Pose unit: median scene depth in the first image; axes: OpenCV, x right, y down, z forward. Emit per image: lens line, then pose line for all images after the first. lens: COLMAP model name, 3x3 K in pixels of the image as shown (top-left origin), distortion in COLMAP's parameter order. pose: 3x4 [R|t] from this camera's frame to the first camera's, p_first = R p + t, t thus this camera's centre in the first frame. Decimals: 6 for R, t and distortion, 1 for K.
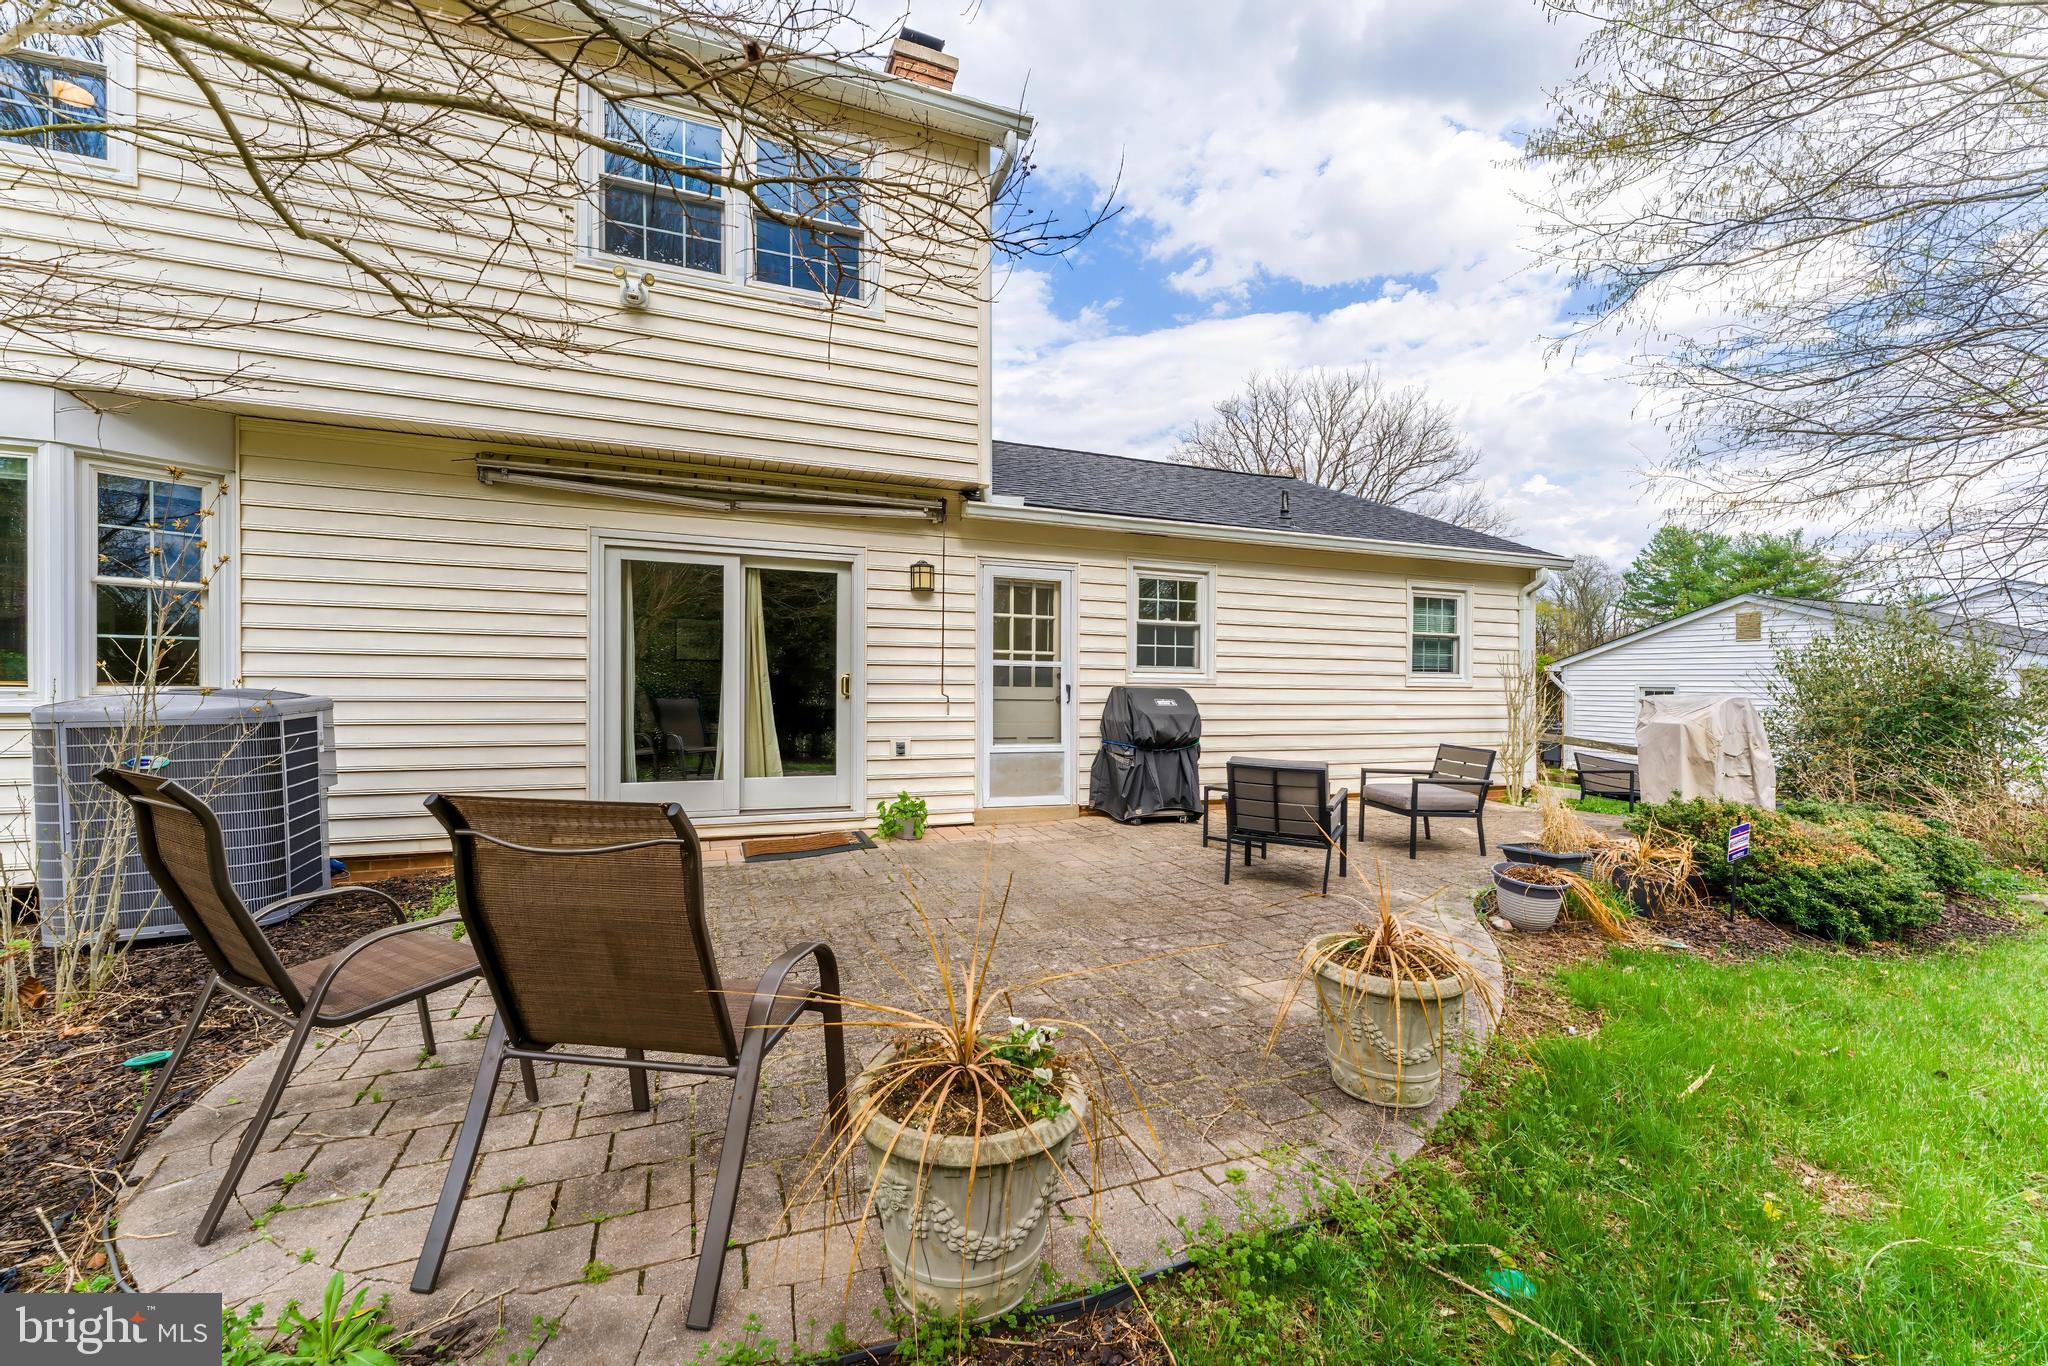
lens RADIAL K [[830.3, 0, 1023.4], [0, 830.3, 683.8], [0, 0, 1]] dist [0.001625, -0.000080]
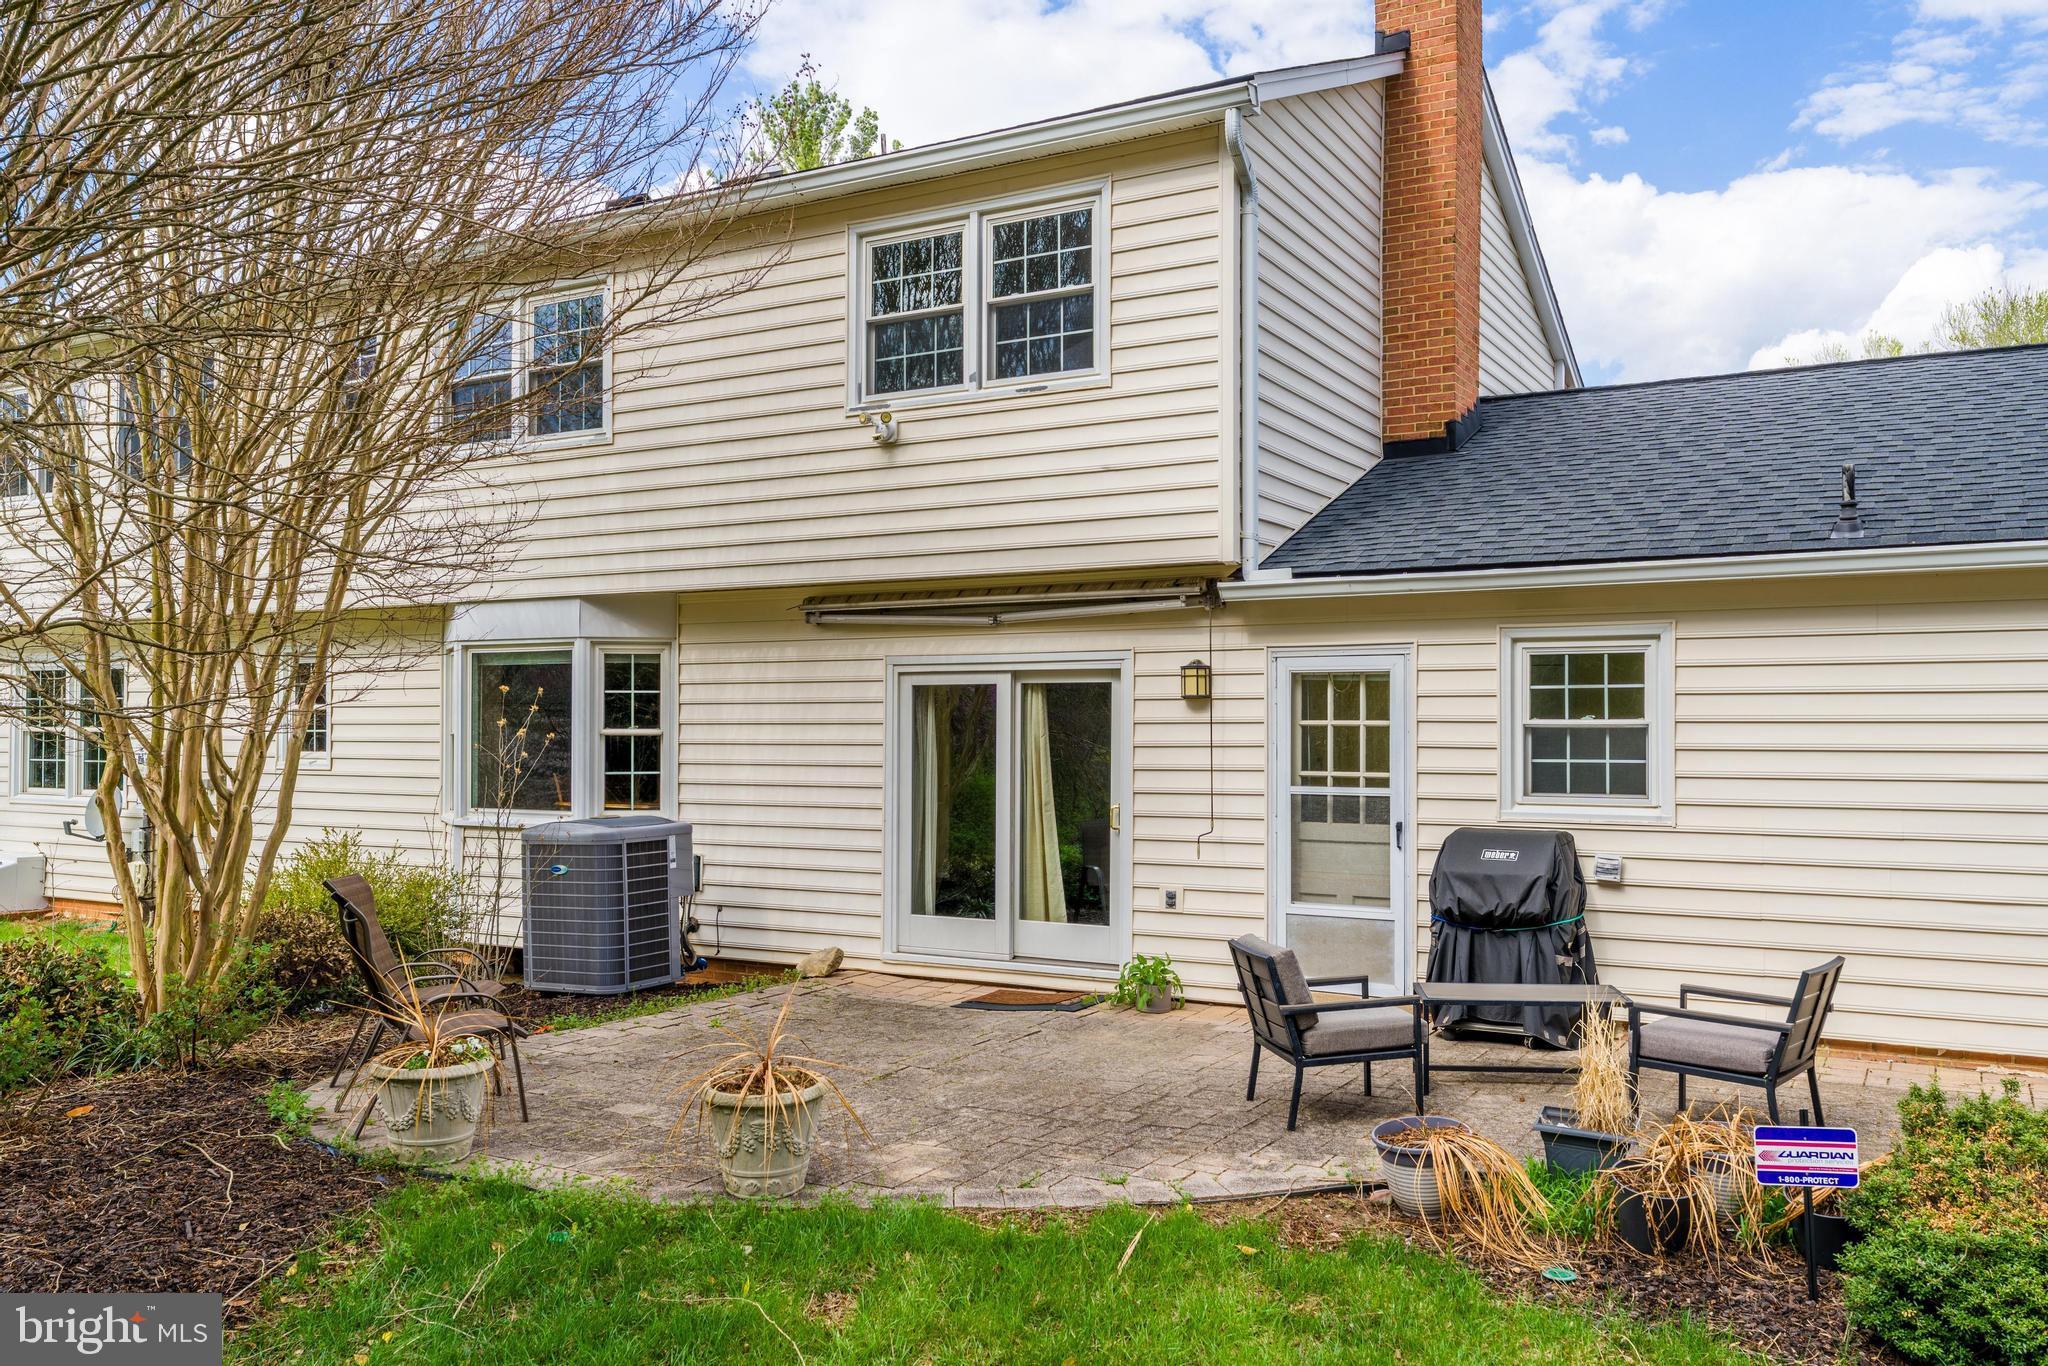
lens RADIAL K [[1615.1, 0, 1024.9], [0, 1615.1, 686.6], [0, 0, 1]] dist [0.006558, 0.000730]
pose [[0.624978, -0.037545, -0.779739, 0.982006], [0.003329, 0.998962, -0.045432, -0.055516], [0.780635, 0.025798, 0.624454, -0.078420]]
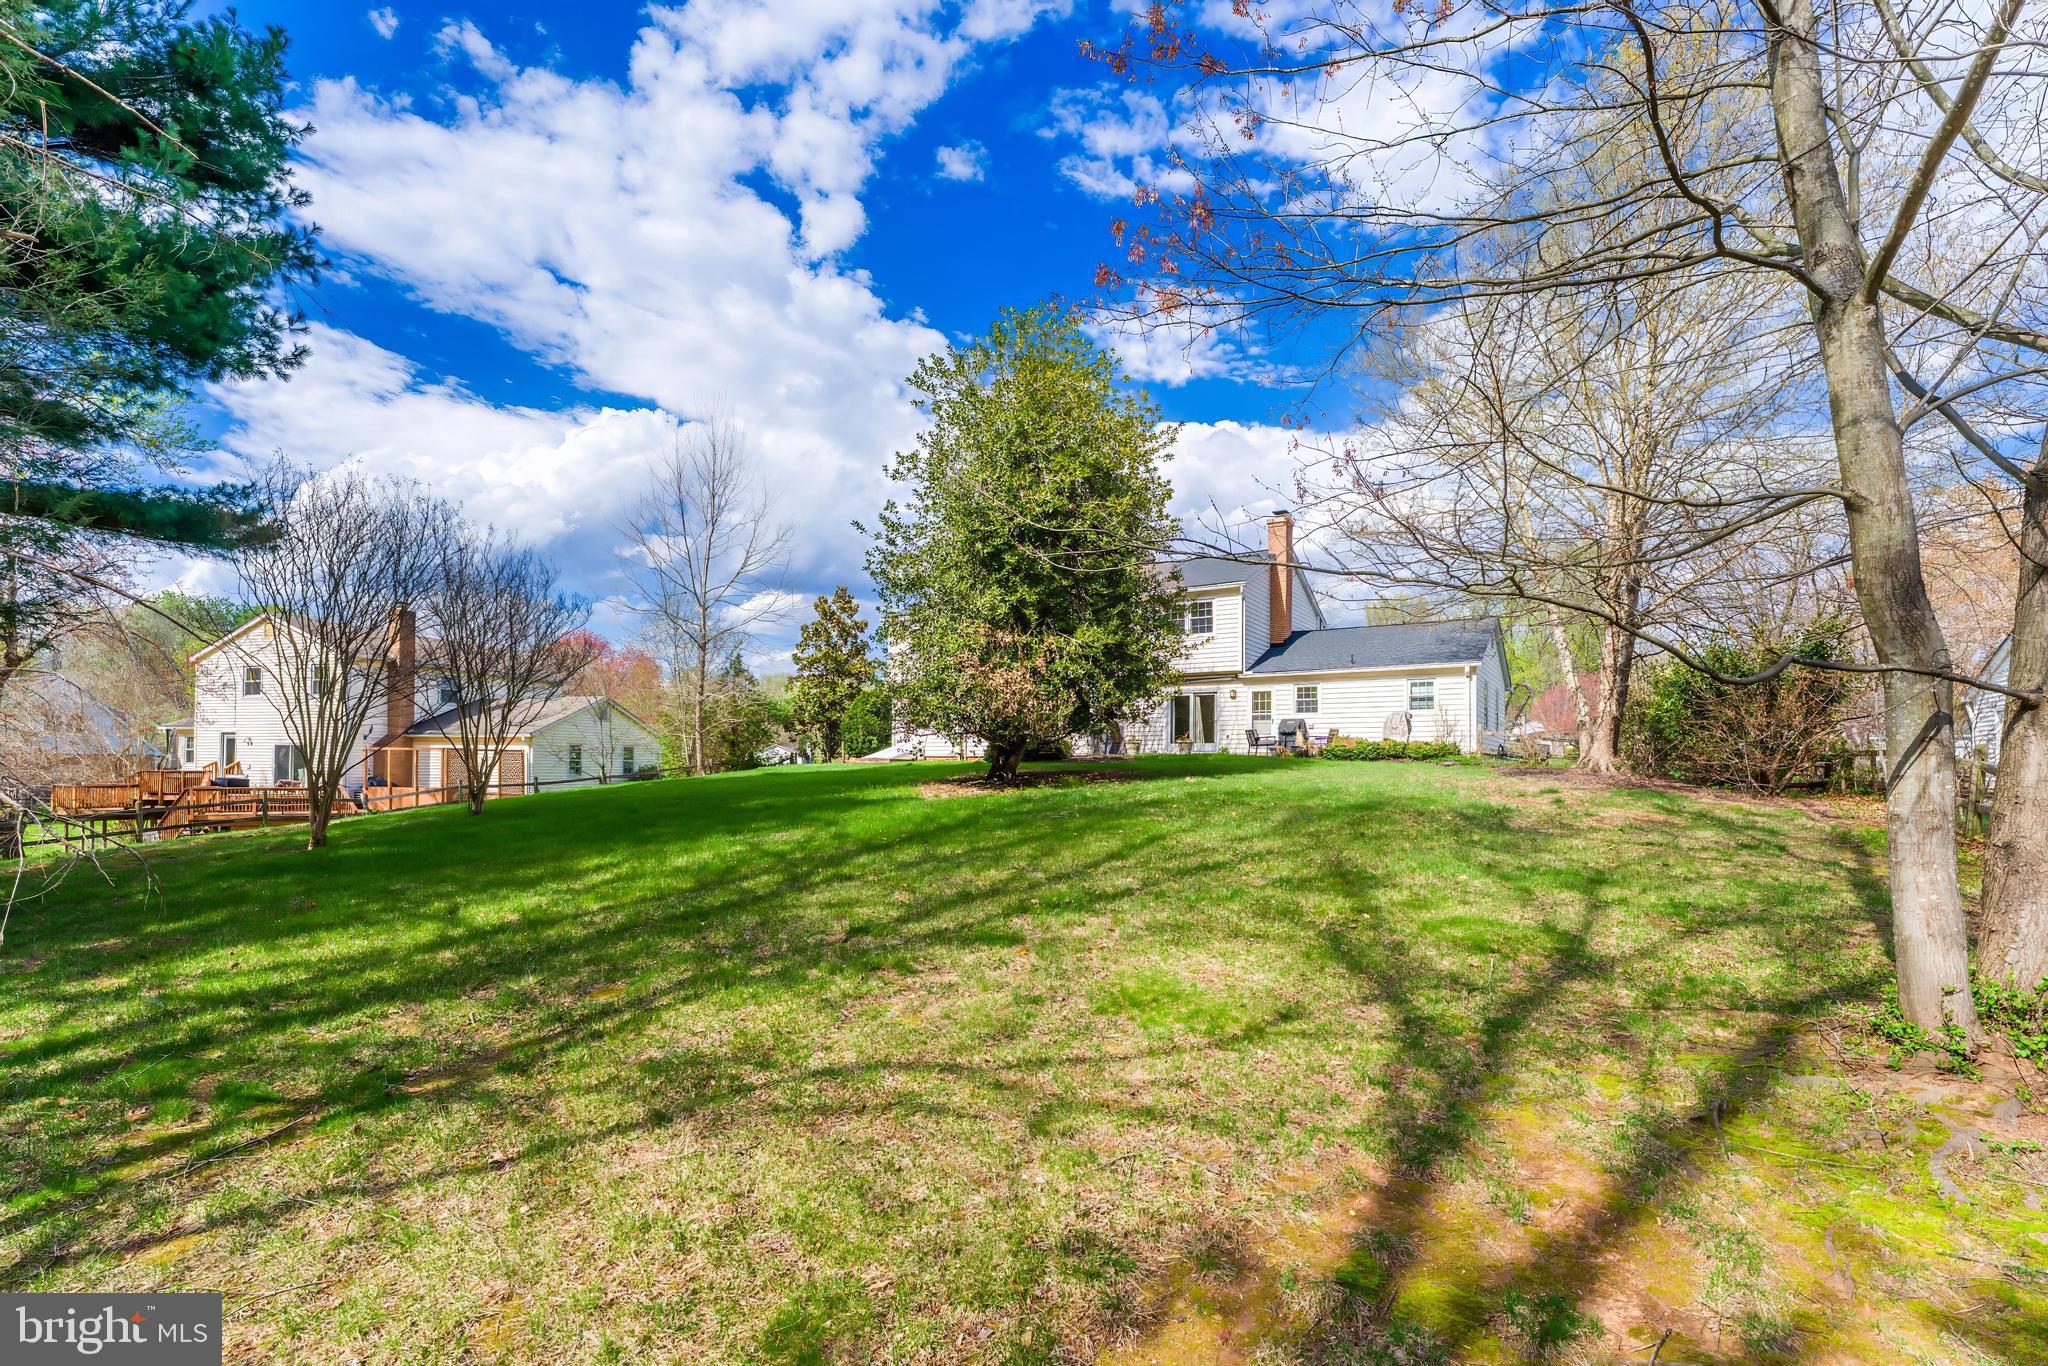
lens RADIAL K [[830.3, 0, 1031.5], [0, 830.3, 762.2], [0, 0, 1]] dist [0.001625, -0.000080]
pose [[0.577221, -0.009249, -0.816536, 2.661397], [0.002181, 0.999950, -0.009785, 0.247441], [0.816585, 0.003867, 0.577212, -2.177754]]
